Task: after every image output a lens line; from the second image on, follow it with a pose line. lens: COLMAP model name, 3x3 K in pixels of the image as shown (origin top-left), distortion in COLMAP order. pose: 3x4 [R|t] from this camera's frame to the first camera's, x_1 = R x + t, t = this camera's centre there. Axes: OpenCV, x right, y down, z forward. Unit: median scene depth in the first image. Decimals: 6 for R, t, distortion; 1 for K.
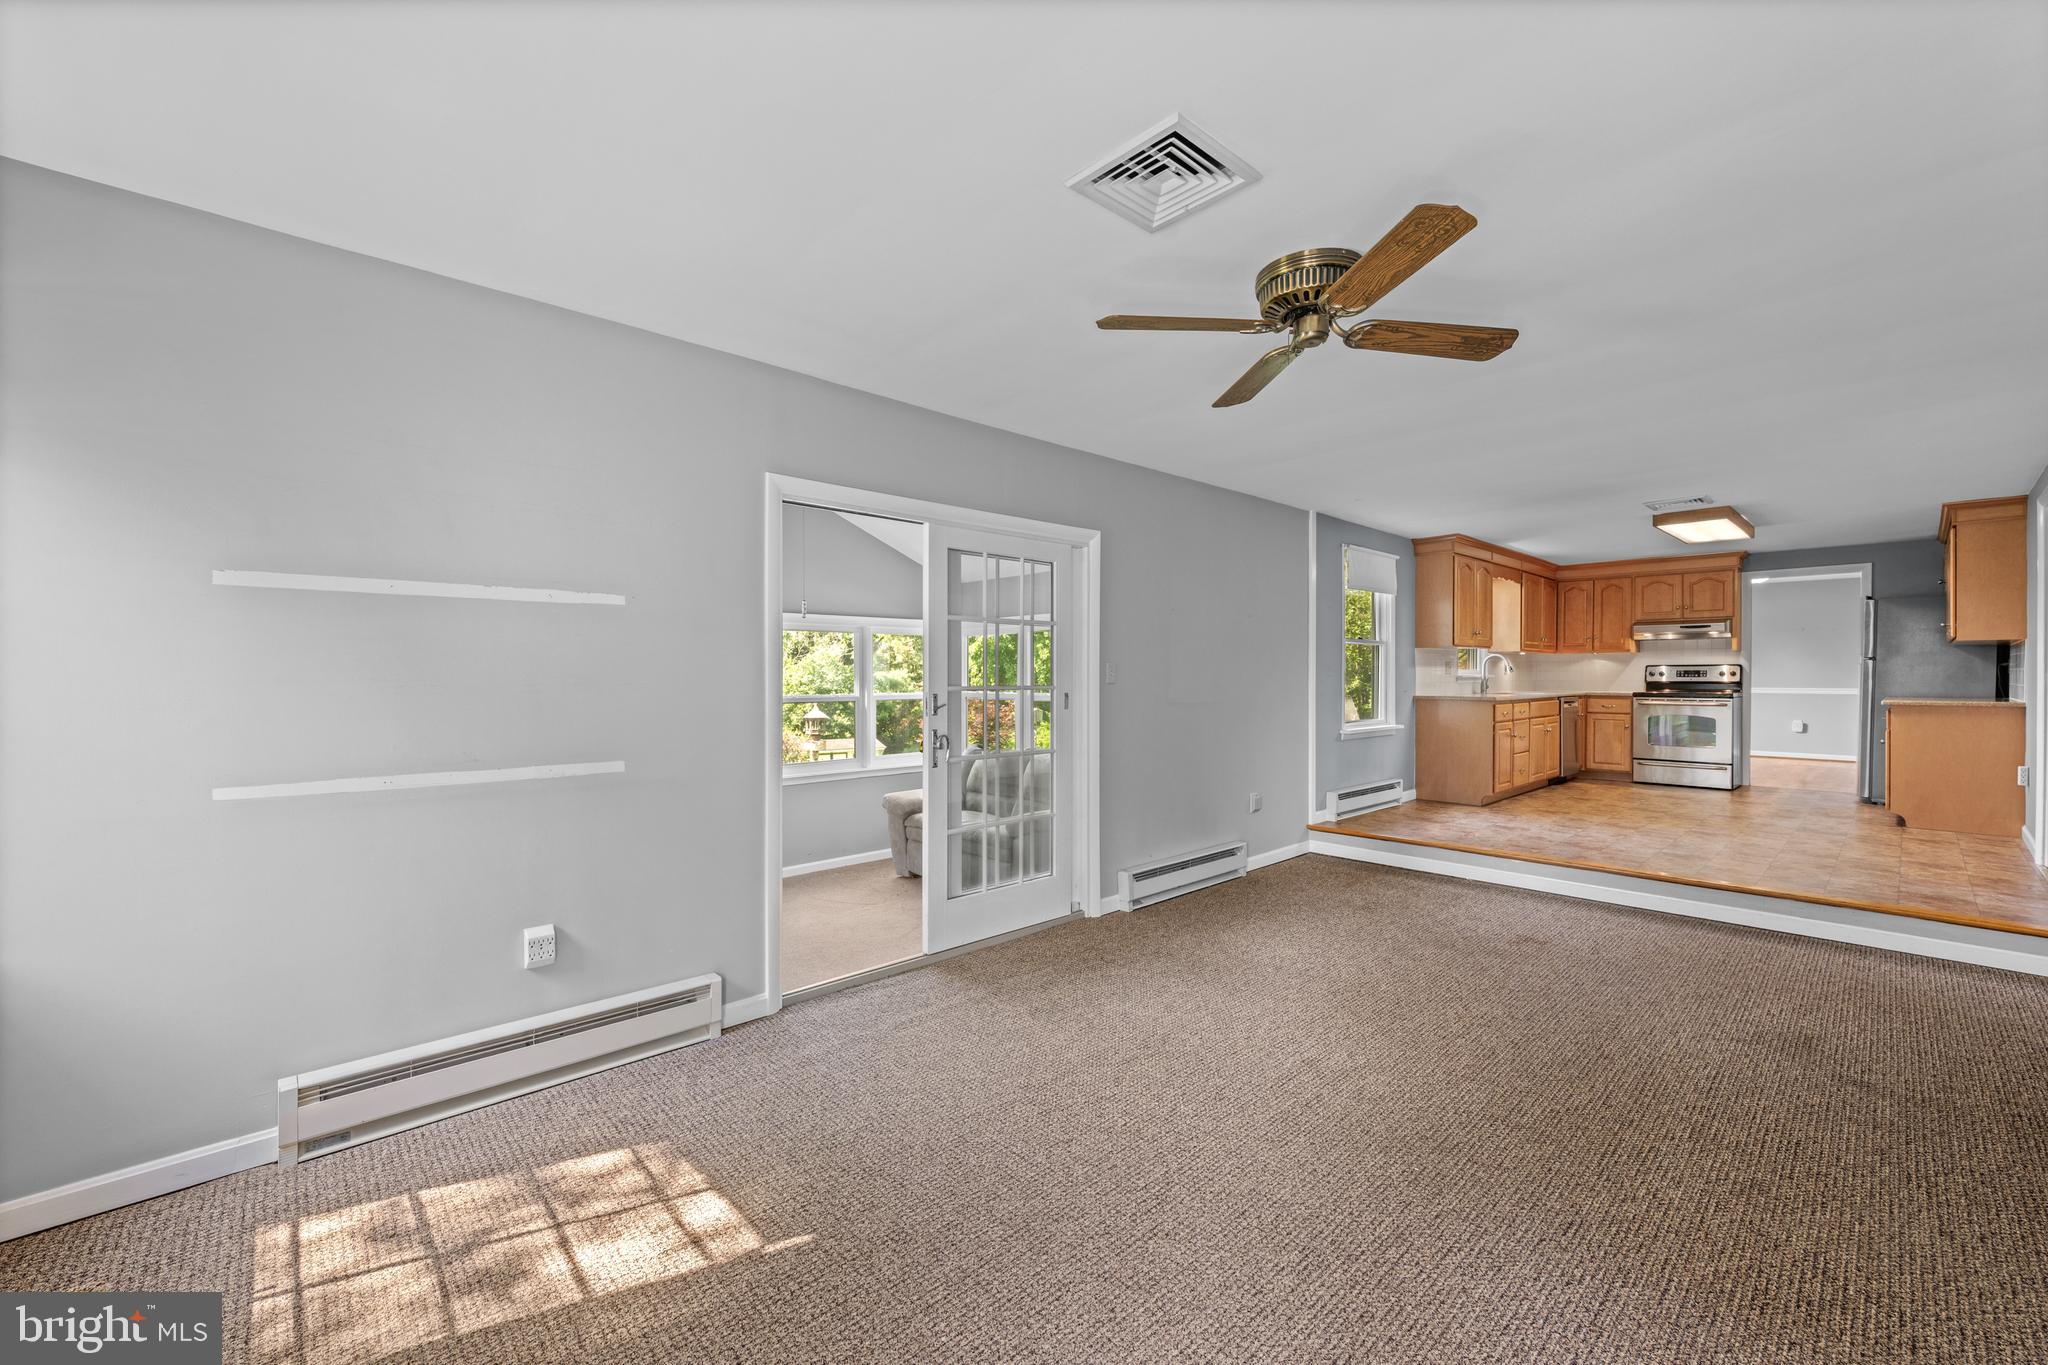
lens RADIAL K [[796.2, 0, 1005.7], [0, 796.2, 681.1], [0, 0, 1]] dist [-0.015344, -0.000186]
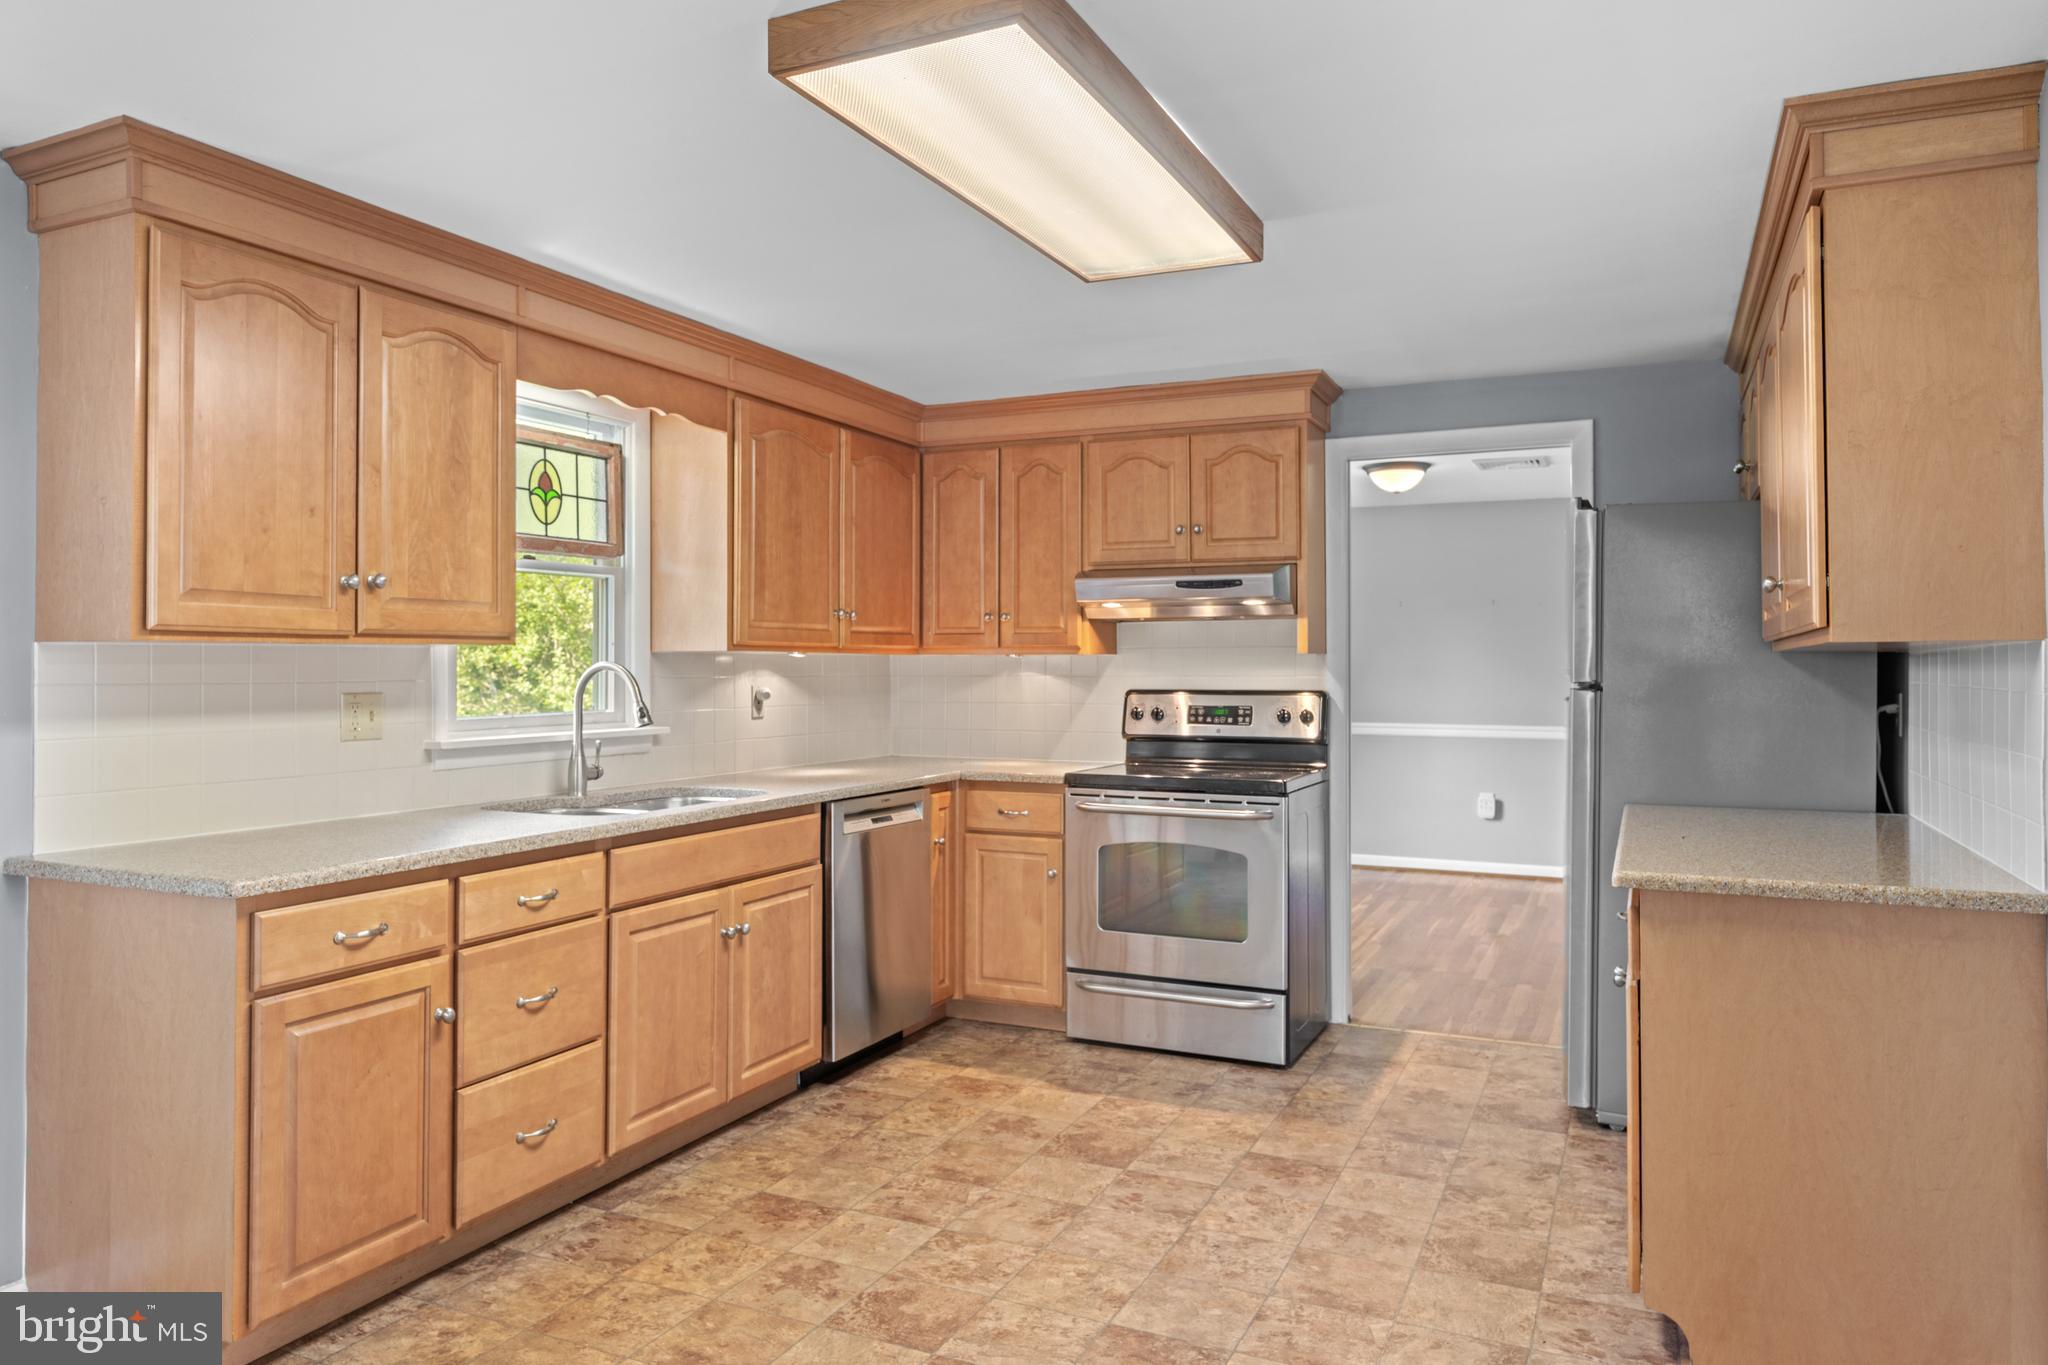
lens RADIAL K [[1338.7, 0, 1020.1], [0, 1338.7, 648.9], [0, 0, 1]] dist [-0.001251, 0.000010]
pose [[0.916085, 0.005953, 0.400940, 0.546377], [0.001848, 0.999816, -0.019068, -0.028540], [-0.400980, 0.018209, 0.915906, 0.478025]]
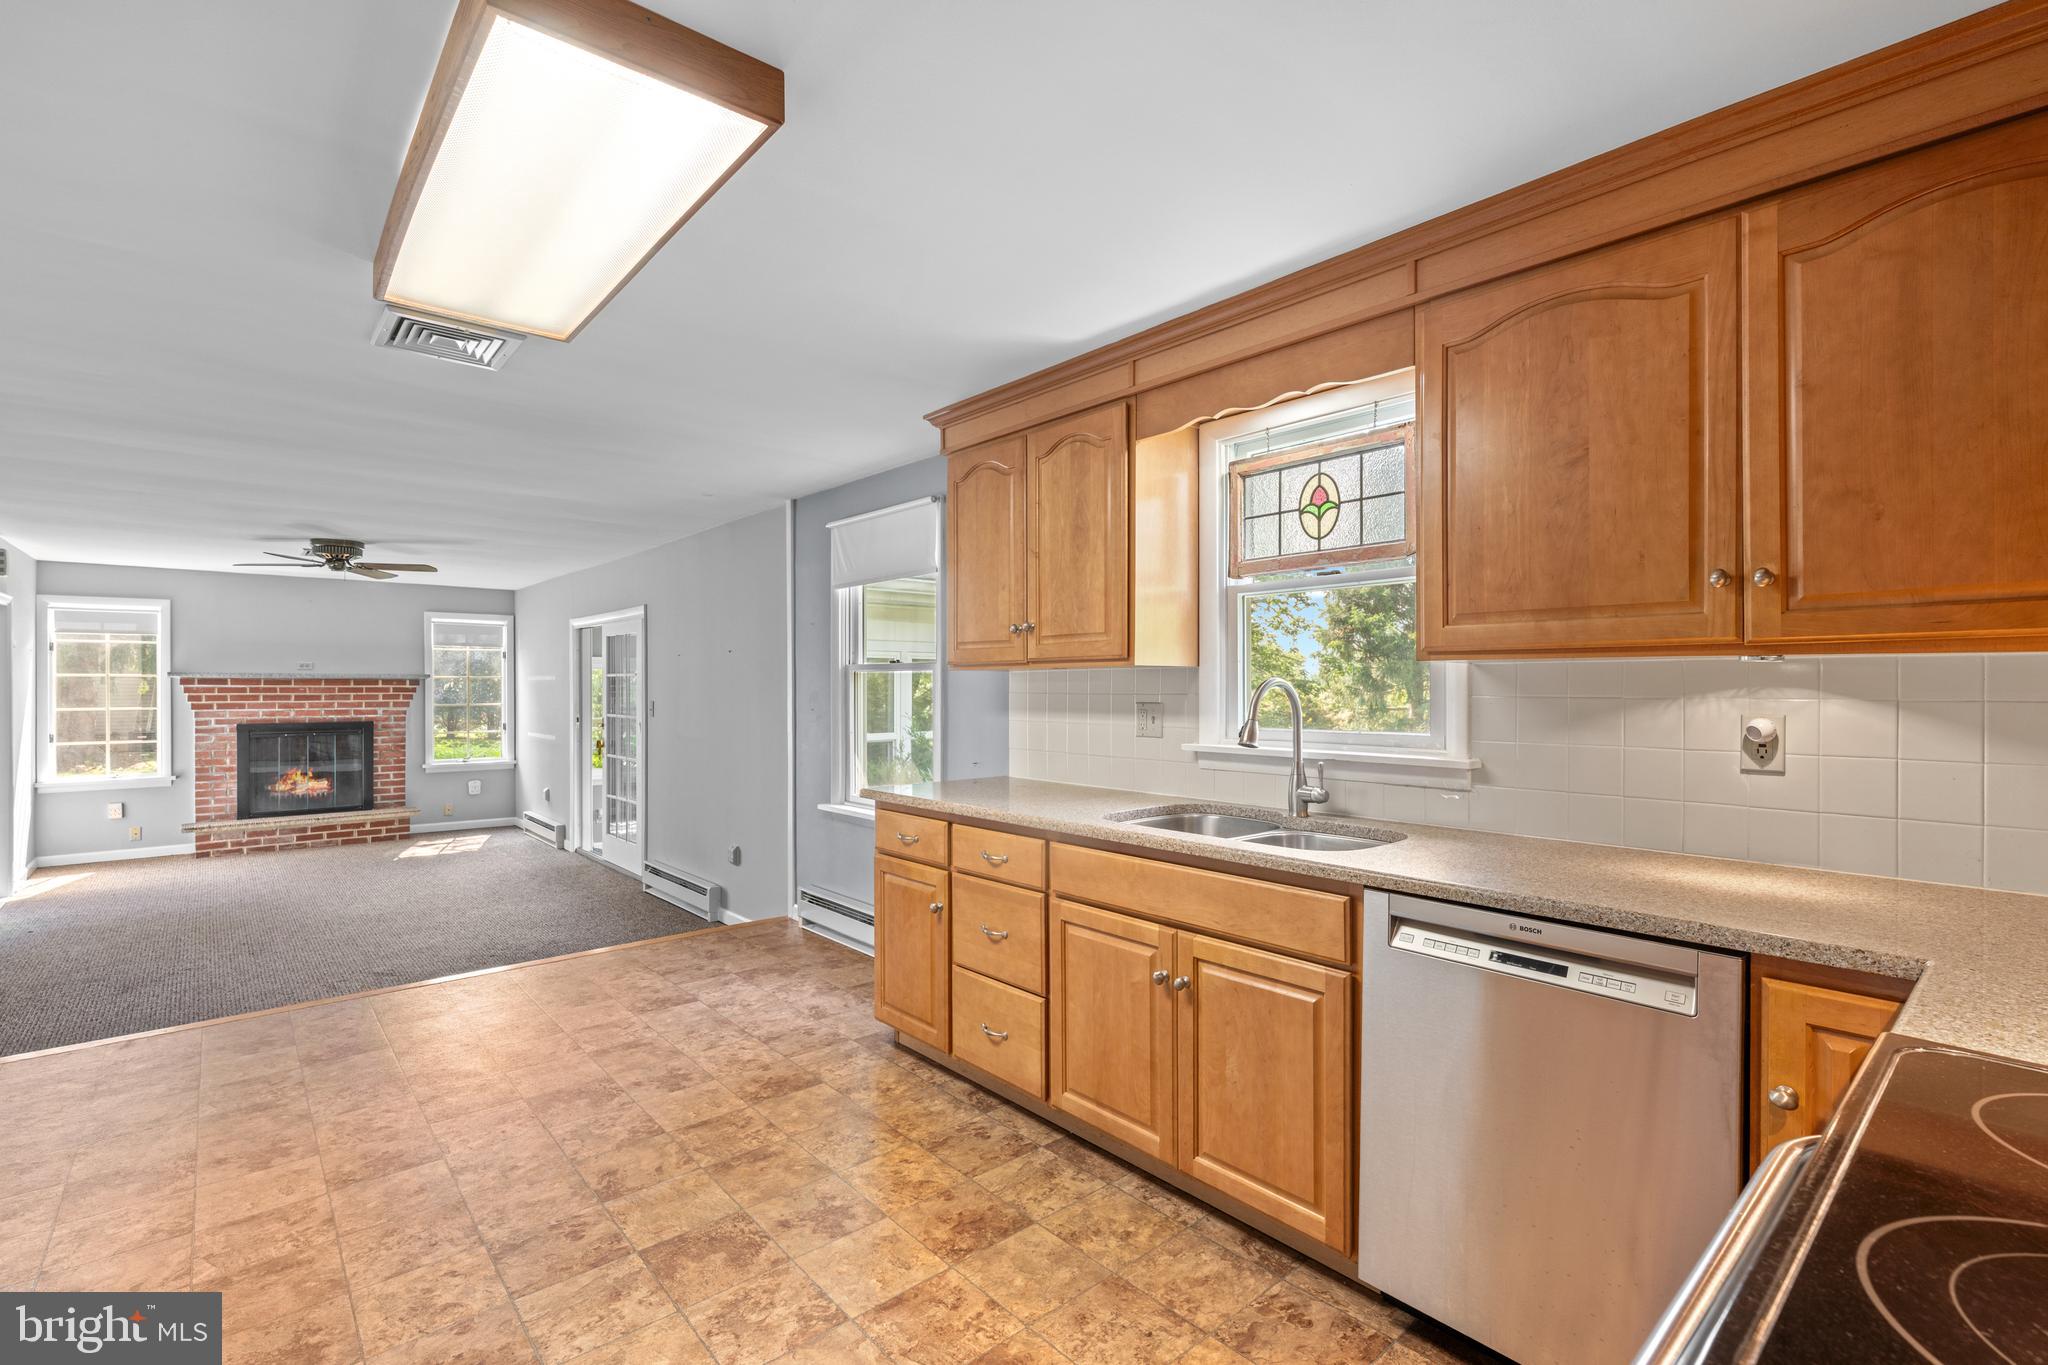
lens RADIAL K [[919.7, 0, 1017.9], [0, 919.7, 686.8], [0, 0, 1]] dist [-0.000303, 0.000125]
pose [[-0.004147, 0.003499, -0.999985, 0.915180], [-0.004911, 0.999982, 0.003520, -0.030915], [0.999979, 0.004926, -0.004130, 0.886194]]
